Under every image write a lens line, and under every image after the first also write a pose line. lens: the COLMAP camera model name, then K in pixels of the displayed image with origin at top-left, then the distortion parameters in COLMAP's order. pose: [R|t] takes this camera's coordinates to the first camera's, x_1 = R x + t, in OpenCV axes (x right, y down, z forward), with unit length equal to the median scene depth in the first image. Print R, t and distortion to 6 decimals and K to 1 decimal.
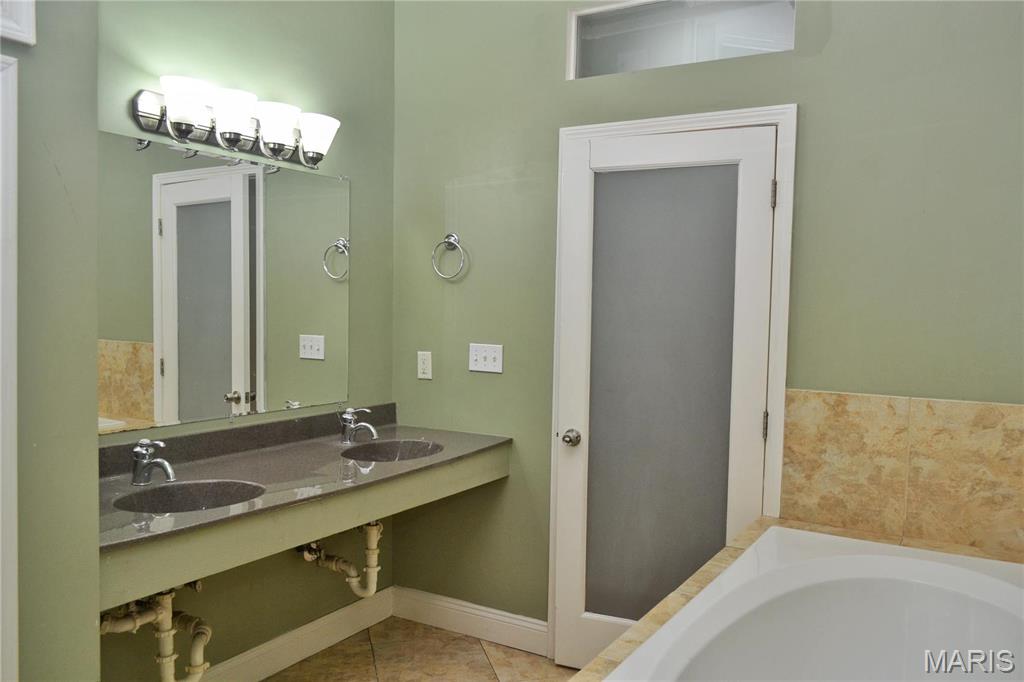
lens RADIAL K [[806.3, 0, 516.6], [0, 806.3, 345.1], [0, 0, 1]] dist [-0.011146, 0.007045]
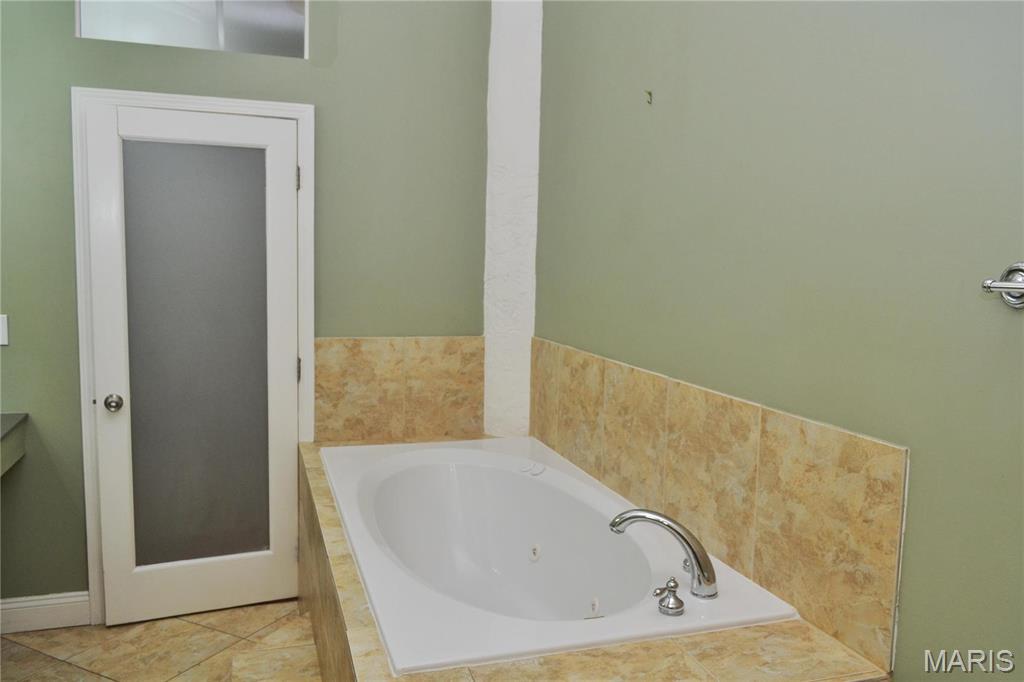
lens RADIAL K [[806.3, 0, 505.5], [0, 806.3, 339.4], [0, 0, 1]] dist [-0.011146, 0.007045]
pose [[0.659163, -0.080381, 0.747692, -0.361574], [0.030323, 0.996303, 0.080375, -0.031065], [-0.751389, -0.030307, 0.659163, -0.034300]]
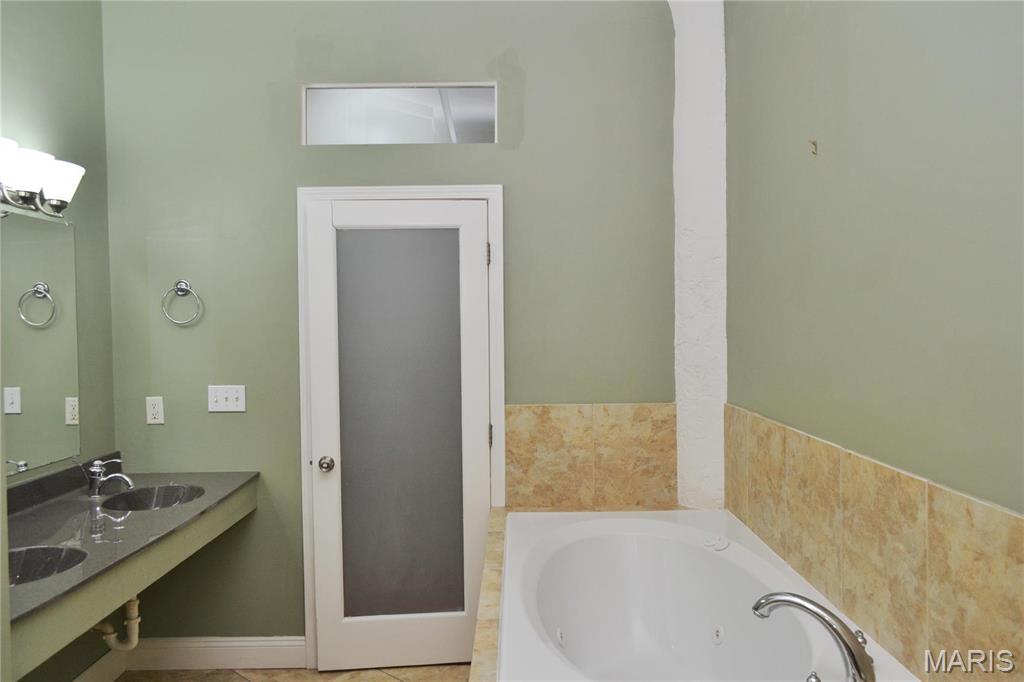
lens RADIAL K [[806.3, 0, 506.0], [0, 806.3, 340.9], [0, 0, 1]] dist [-0.011146, 0.007045]
pose [[0.857391, -0.039040, 0.513183, -0.289977], [0.054475, 0.998402, -0.015060, -0.025854], [-0.511775, 0.040868, 0.858147, -0.097914]]
